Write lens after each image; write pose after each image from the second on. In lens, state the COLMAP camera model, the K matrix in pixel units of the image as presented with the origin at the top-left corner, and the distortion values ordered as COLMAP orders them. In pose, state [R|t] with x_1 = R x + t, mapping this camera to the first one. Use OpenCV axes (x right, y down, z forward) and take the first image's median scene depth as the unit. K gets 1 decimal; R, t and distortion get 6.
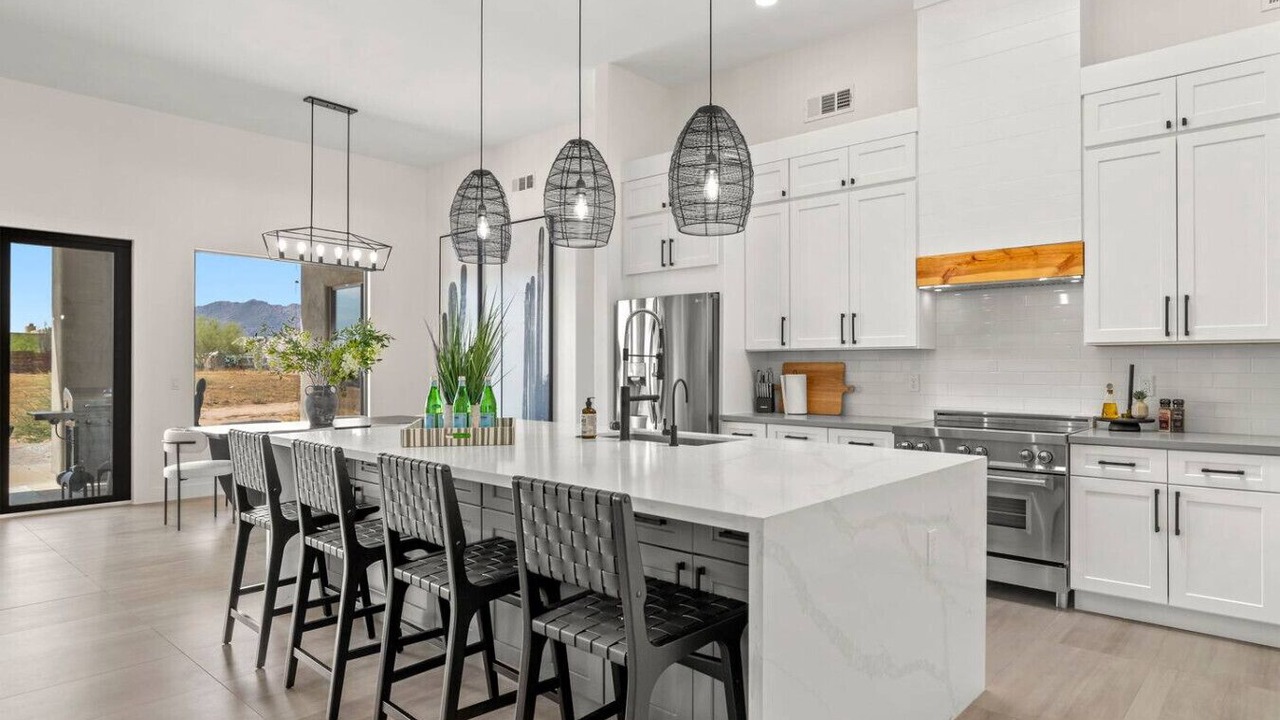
lens RADIAL K [[751.1, 0, 643.9], [0, 751.1, 356.6], [0, 0, 1]] dist [0.002088, 0.000641]
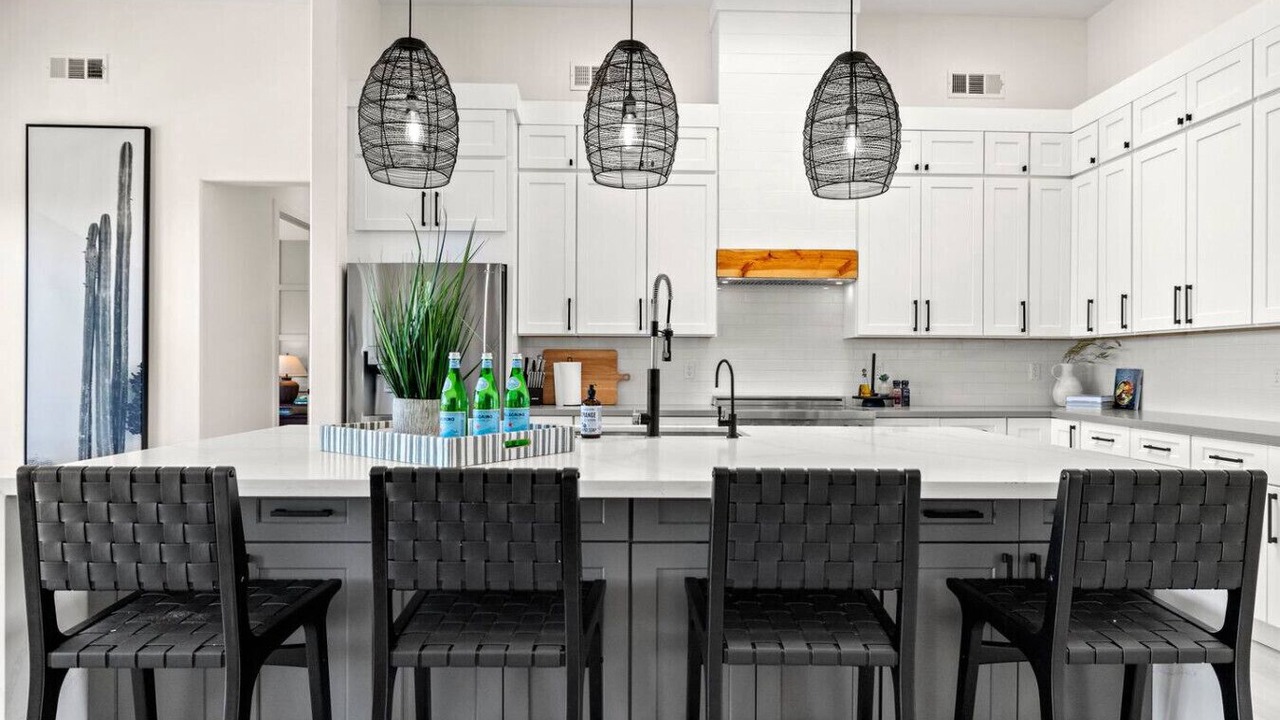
lens RADIAL K [[751.1, 0, 640.0], [0, 751.1, 363.9], [0, 0, 1]] dist [0.002088, 0.000641]
pose [[0.719284, 0.004711, 0.694700, -0.436944], [-0.013005, 0.999893, 0.006685, 0.021653], [-0.694594, -0.013843, 0.719268, 0.324027]]
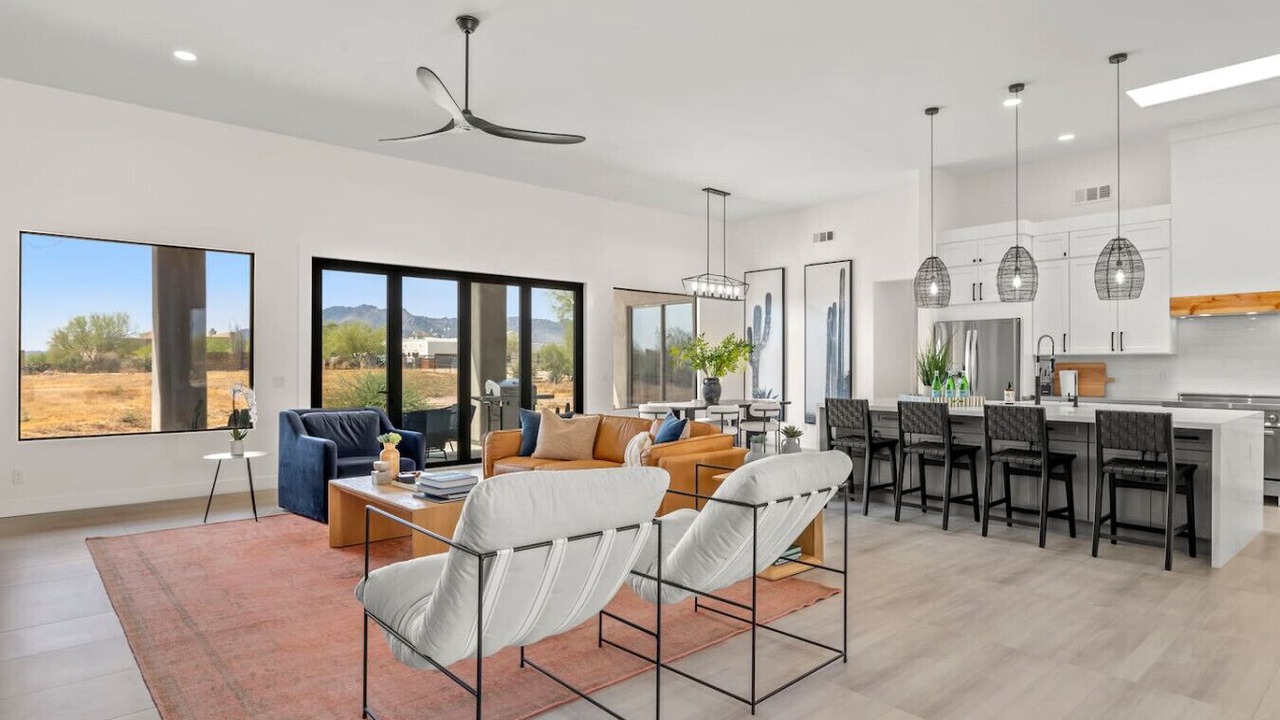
lens RADIAL K [[712.8, 0, 640.5], [0, 712.8, 364.8], [0, 0, 1]] dist [-0.005488, 0.002279]
pose [[0.994503, -0.000785, -0.104705, -0.609289], [0.002182, 0.999910, 0.013231, -0.010779], [0.104685, -0.013387, 0.994415, -0.640160]]
